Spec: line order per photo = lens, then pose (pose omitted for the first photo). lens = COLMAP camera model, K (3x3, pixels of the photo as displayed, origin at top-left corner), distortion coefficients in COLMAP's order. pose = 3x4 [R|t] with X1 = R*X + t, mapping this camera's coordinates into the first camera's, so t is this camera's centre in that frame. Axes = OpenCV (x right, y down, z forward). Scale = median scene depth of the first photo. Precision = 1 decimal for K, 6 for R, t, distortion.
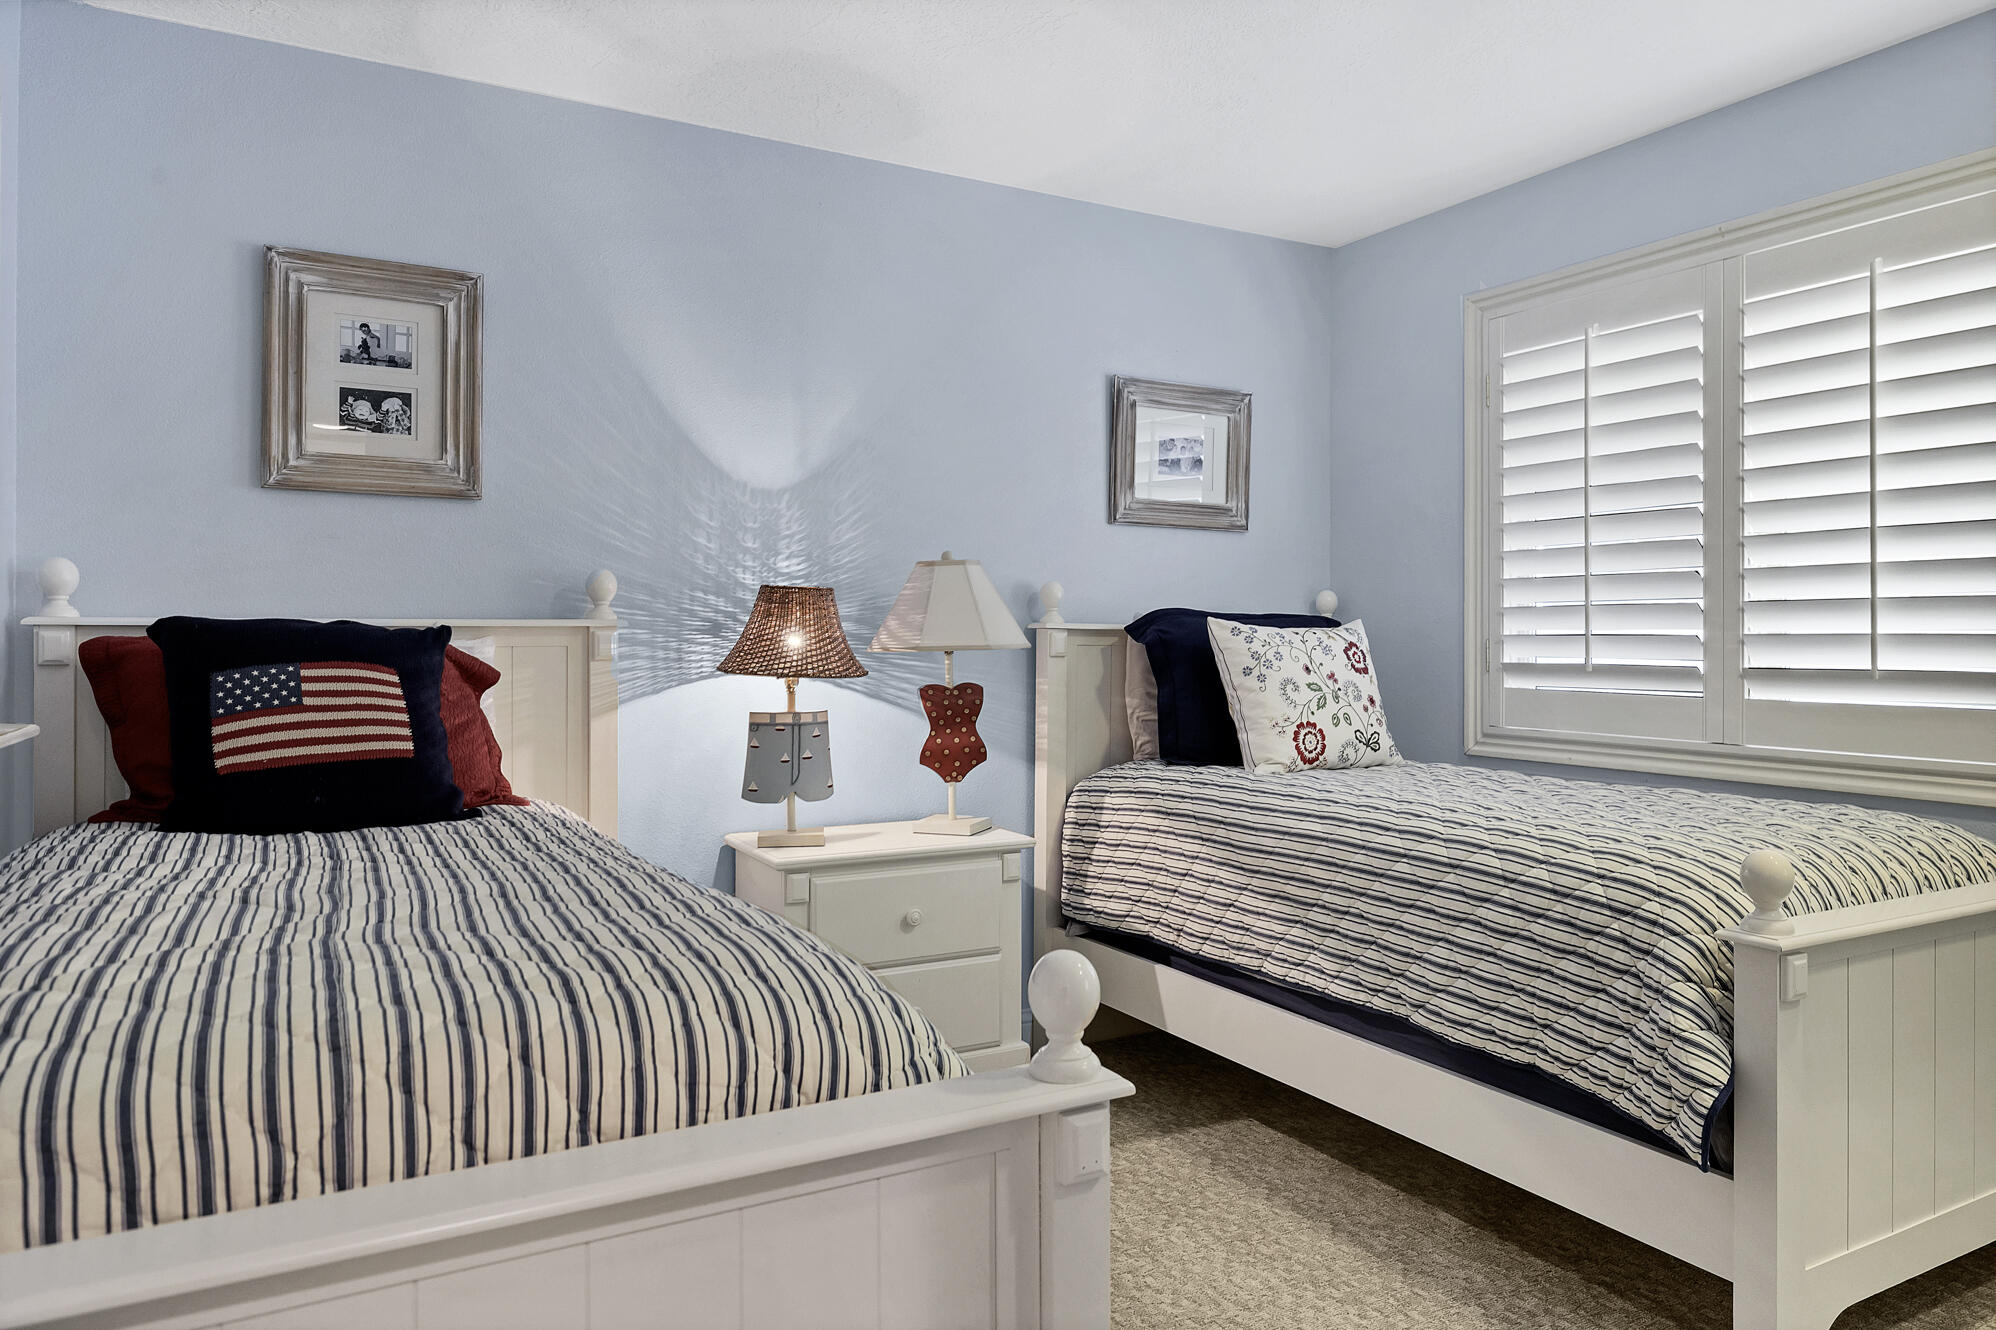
lens RADIAL K [[1289.3, 0, 1007.8], [0, 1289.3, 651.2], [0, 0, 1]] dist [0.011588, 0.004188]
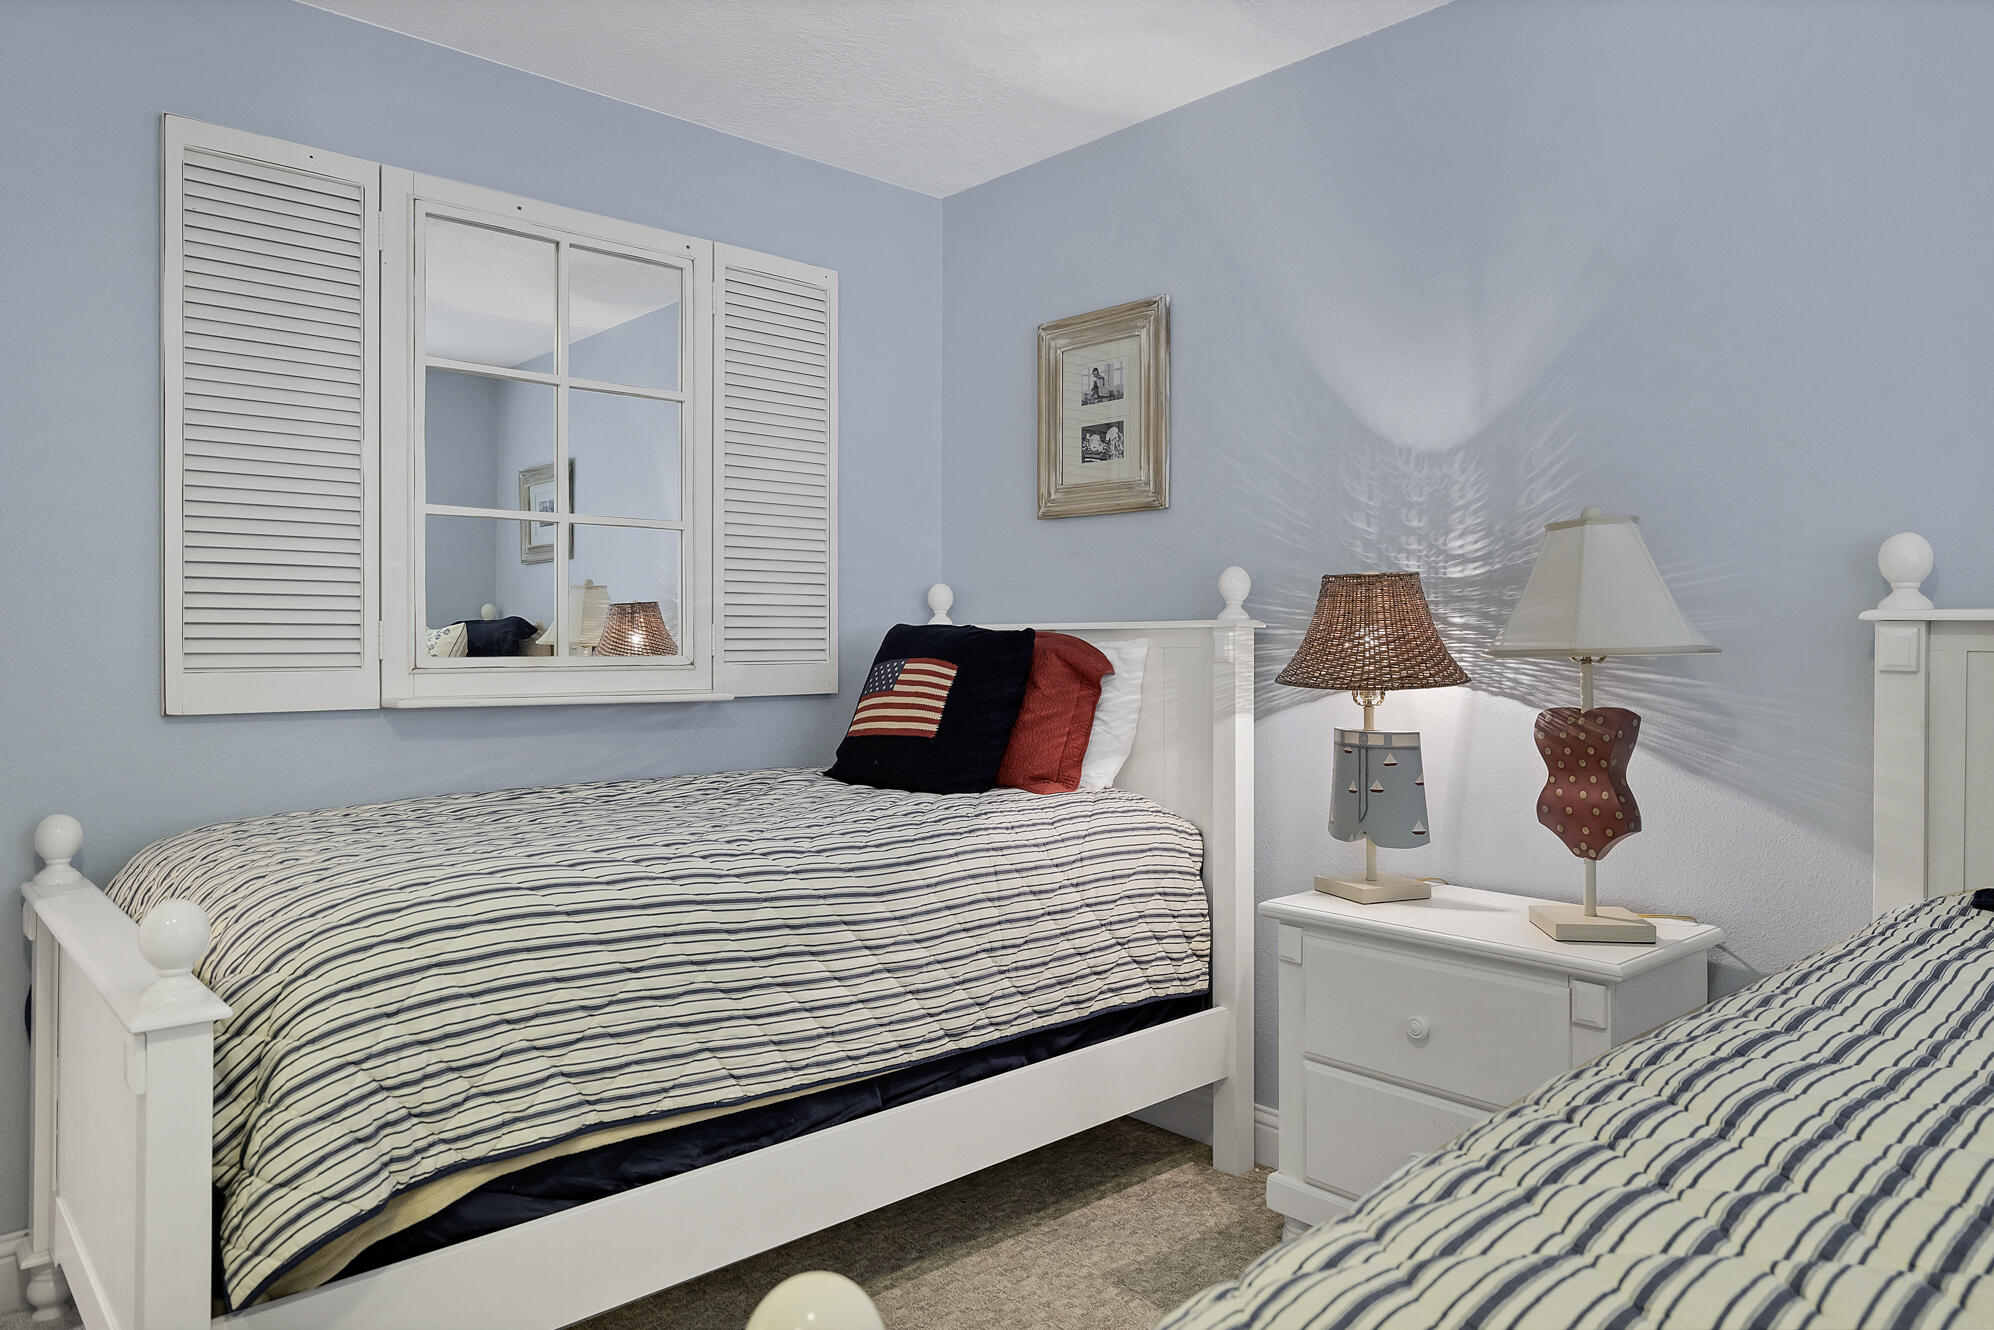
lens RADIAL K [[1288.0, 0, 990.4], [0, 1288.0, 655.4], [0, 0, 1]] dist [0.011588, 0.004188]
pose [[0.236918, 0.014265, -0.971425, 0.551542], [-0.005814, 0.999895, 0.013265, -0.009289], [0.971512, 0.002505, 0.236976, 0.575317]]
